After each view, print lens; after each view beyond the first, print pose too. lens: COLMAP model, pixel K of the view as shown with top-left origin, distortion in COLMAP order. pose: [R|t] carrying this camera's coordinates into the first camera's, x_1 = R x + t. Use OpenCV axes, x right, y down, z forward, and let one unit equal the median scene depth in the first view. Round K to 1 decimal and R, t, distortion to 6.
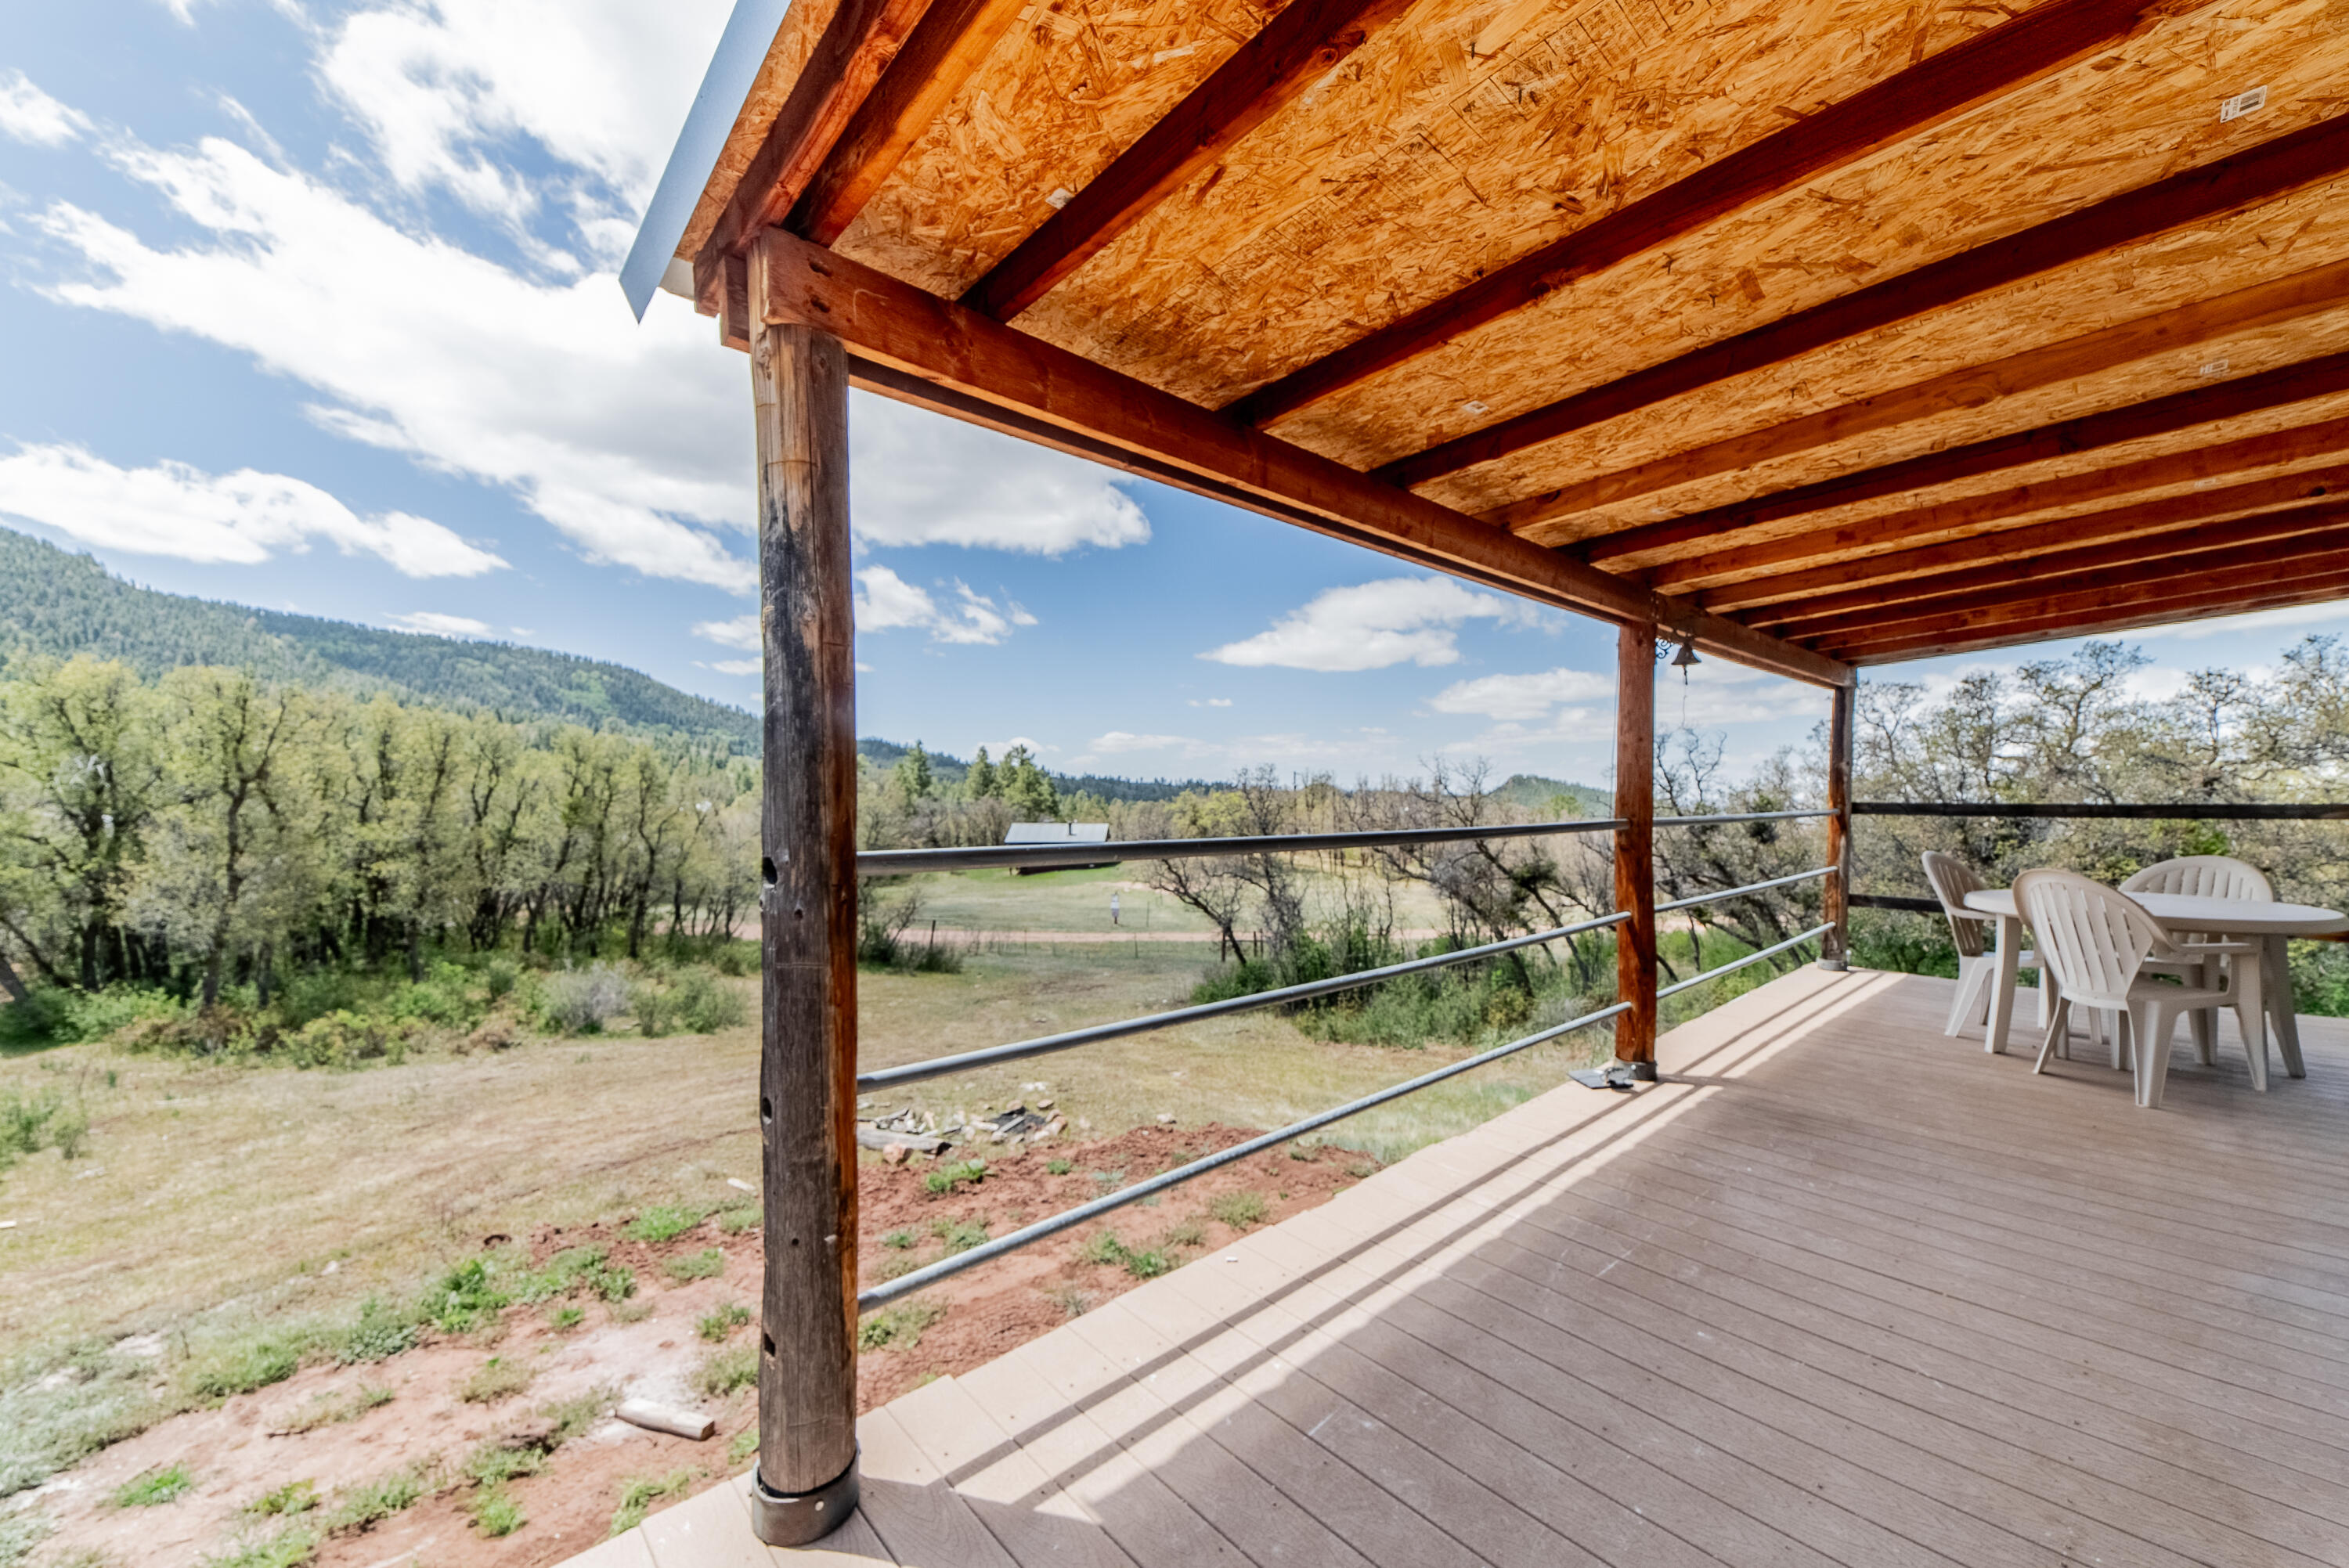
lens RADIAL K [[889.6, 0, 1162.3], [0, 889.6, 790.8], [0, 0, 1]] dist [0.028907, -0.009791]
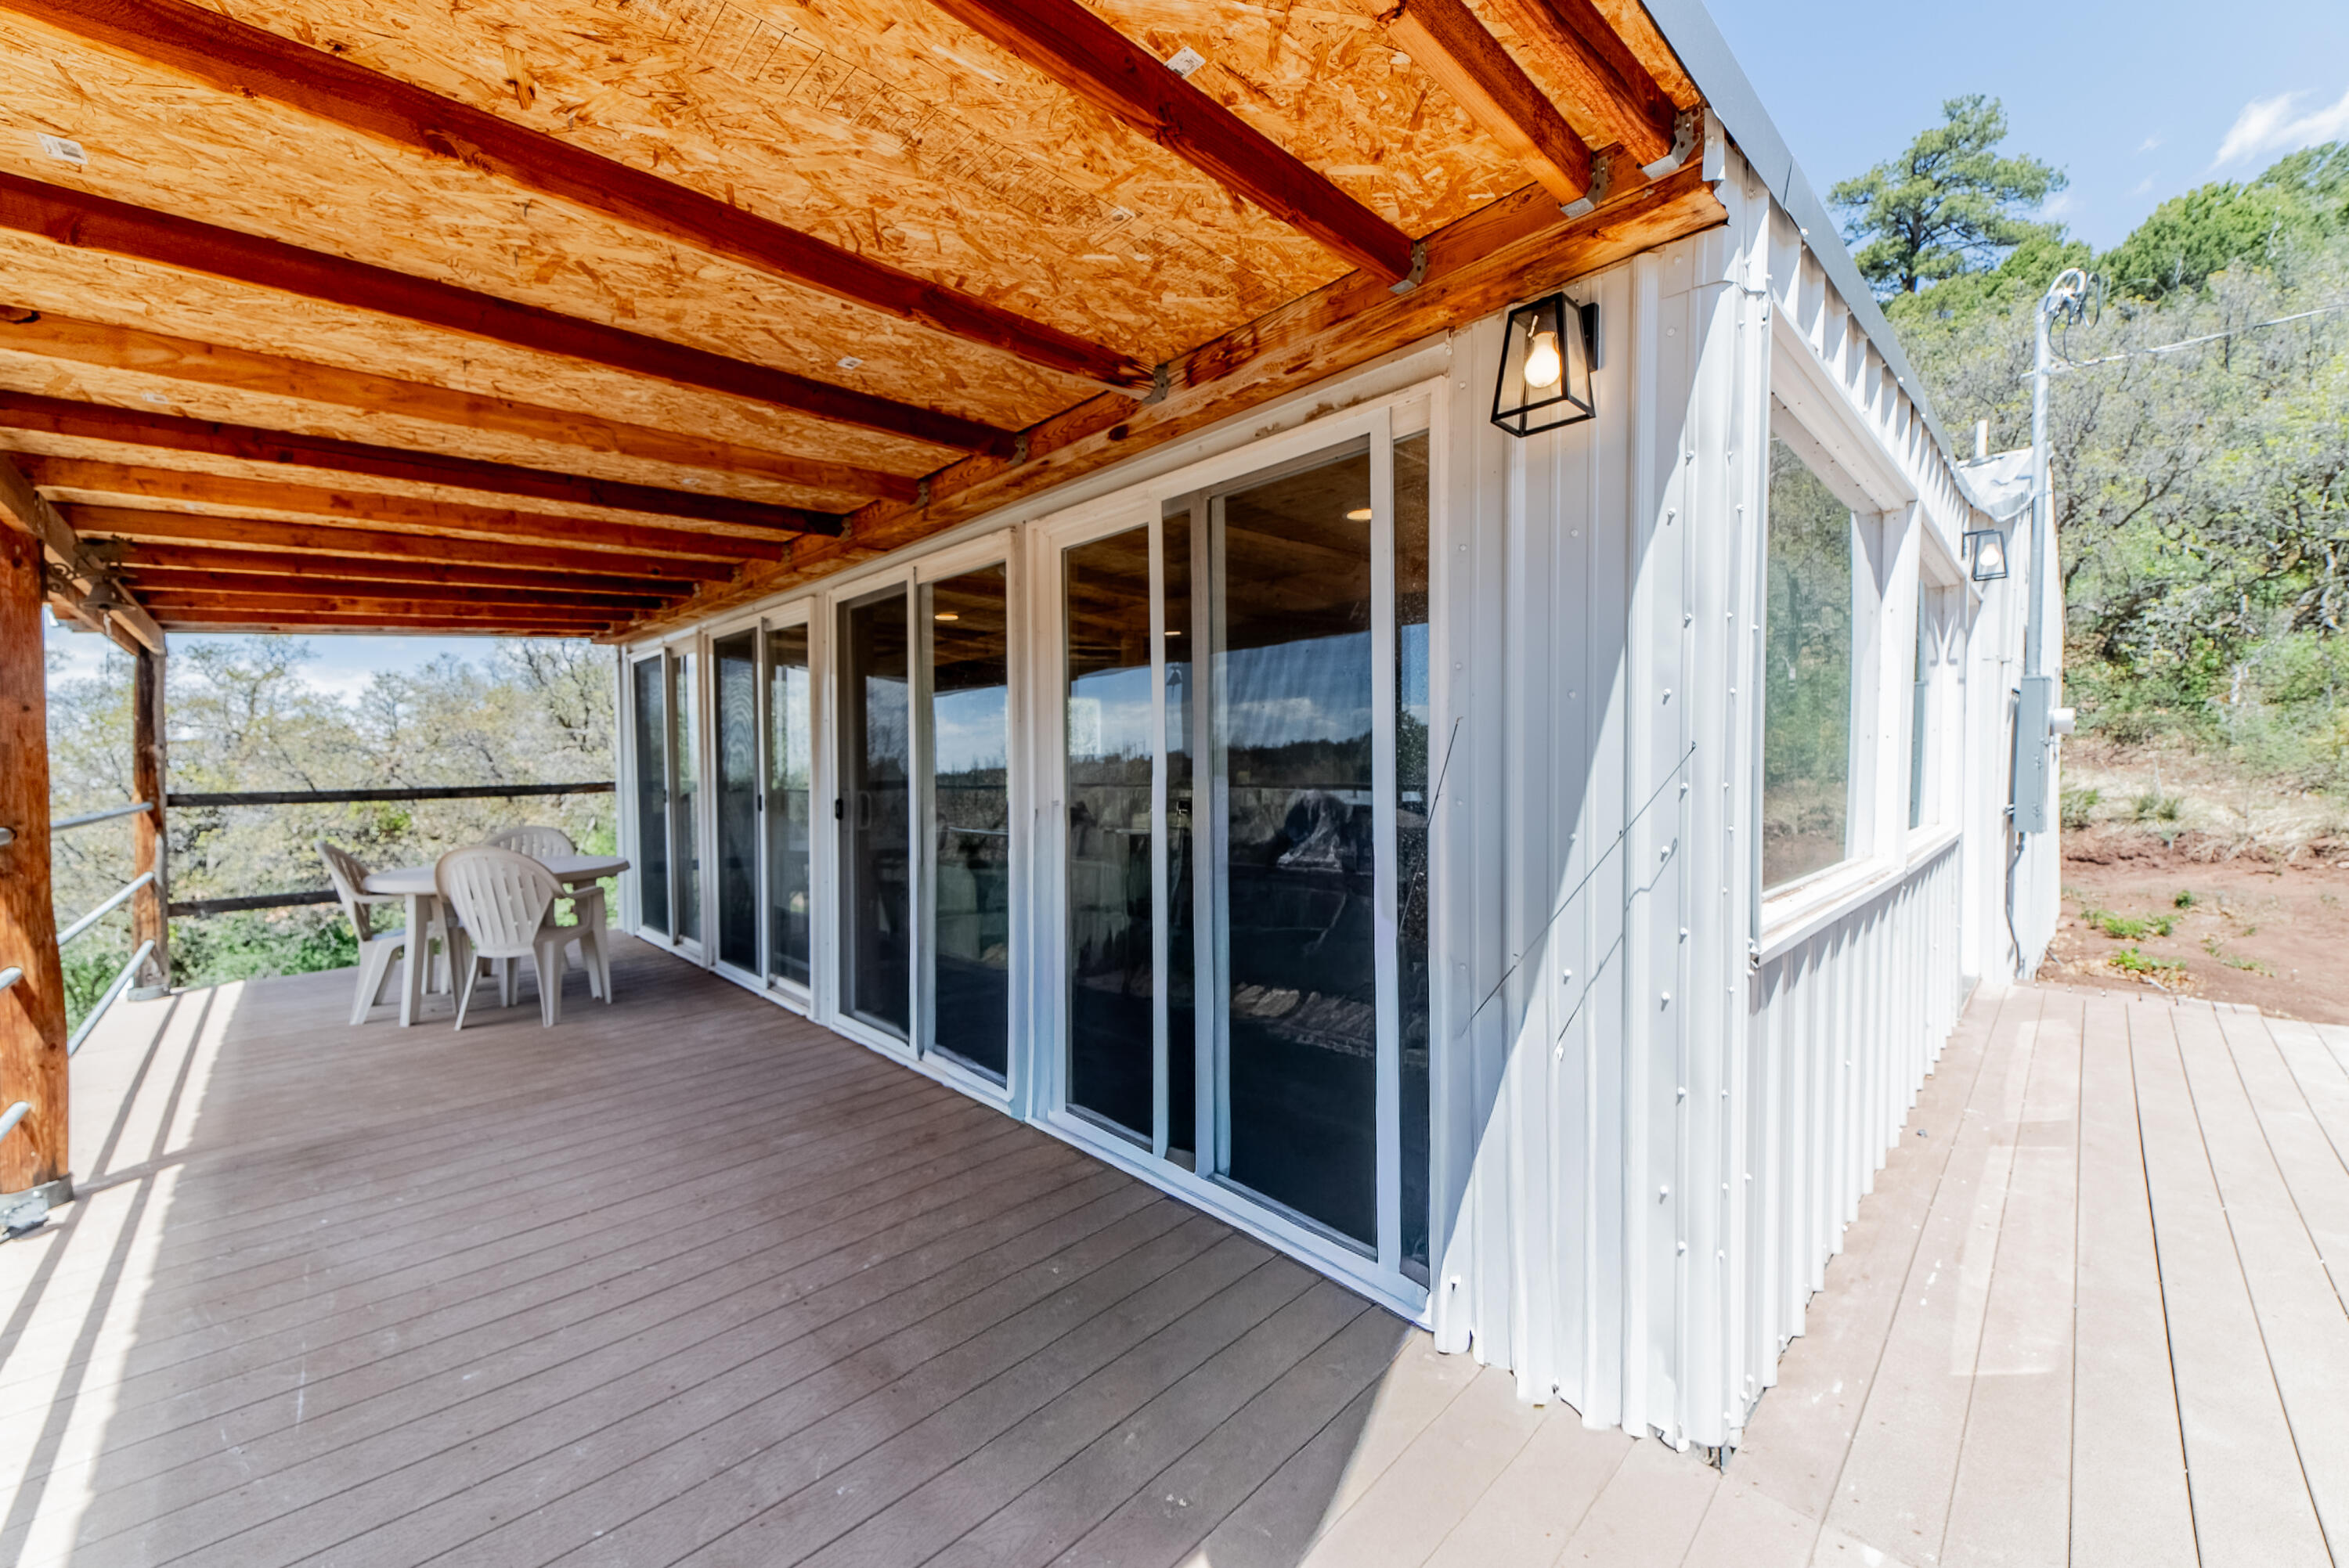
lens RADIAL K [[889.6, 0, 1162.3], [0, 889.6, 790.8], [0, 0, 1]] dist [0.028907, -0.009791]
pose [[-0.031512, -0.027734, 0.999119, -0.175077], [0.011862, 0.999534, 0.028120, -0.003970], [-0.999433, 0.012738, -0.031169, 0.173248]]
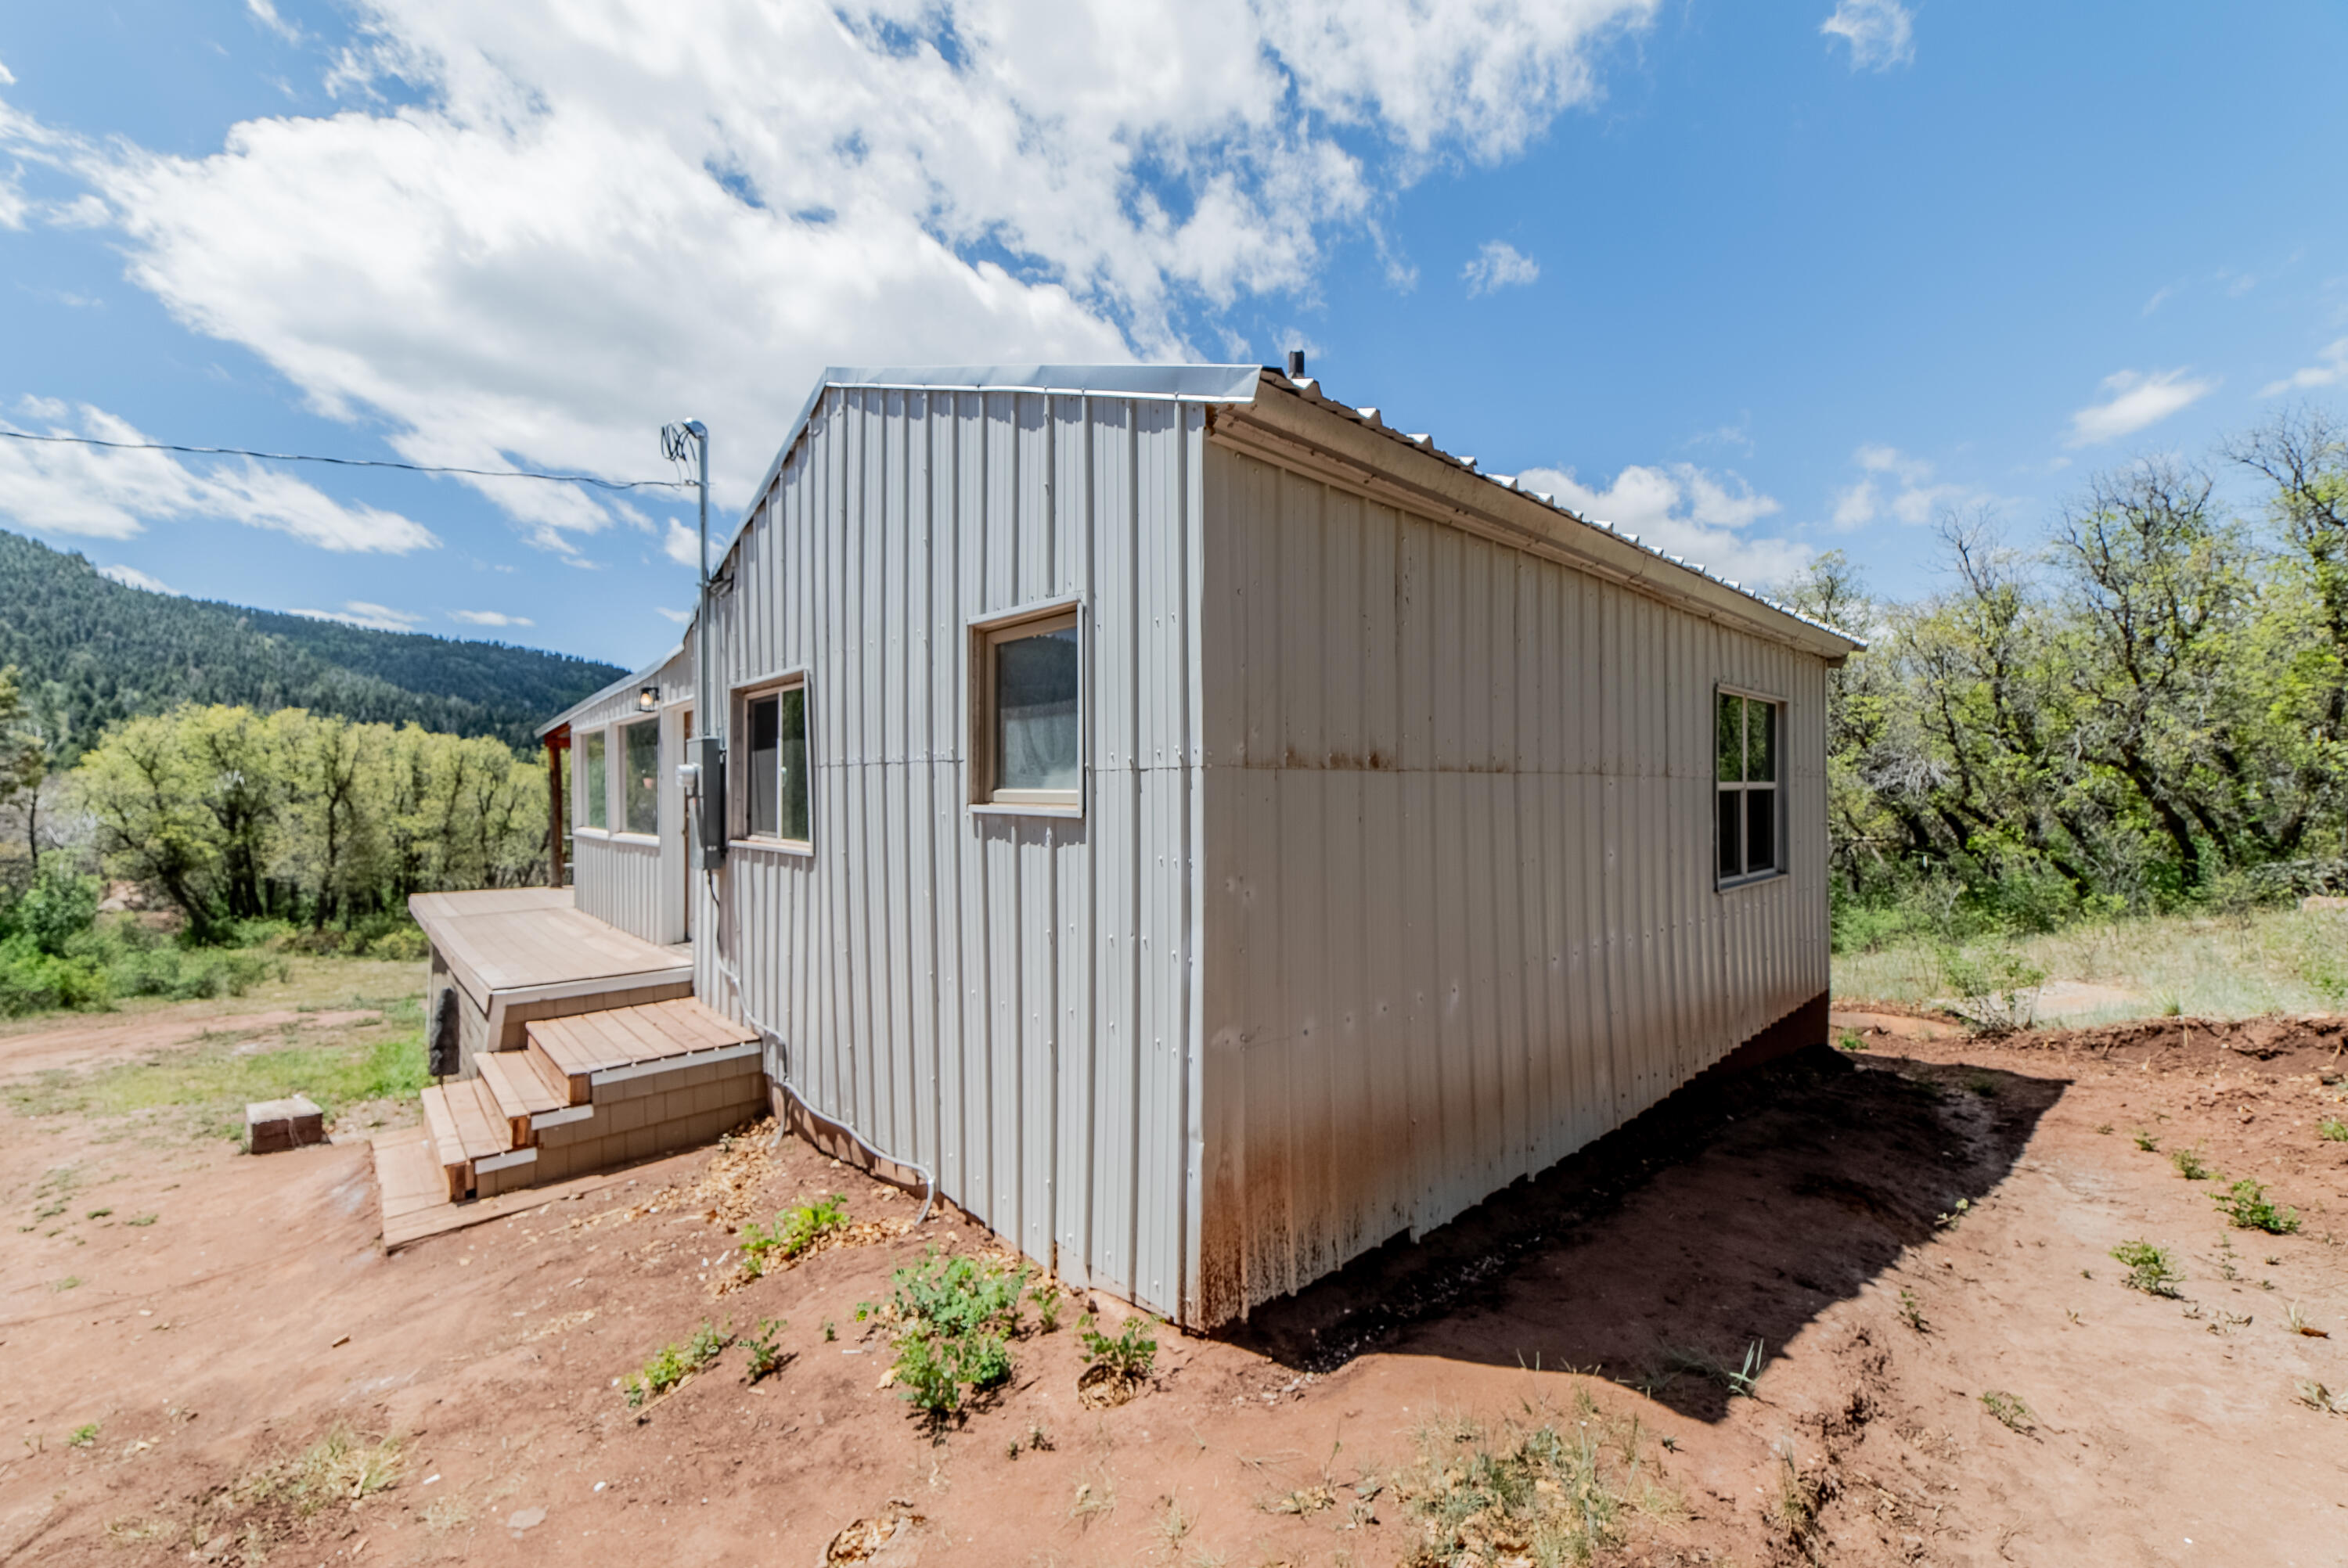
lens RADIAL K [[889.2, 0, 1161.8], [0, 889.2, 790.8], [0, 0, 1]] dist [0.028907, -0.009791]
pose [[0.999981, 0.000655, 0.006189, 0.634918], [-0.000661, 0.999999, 0.000901, -0.012528], [-0.006189, -0.000905, 0.999980, -0.903263]]
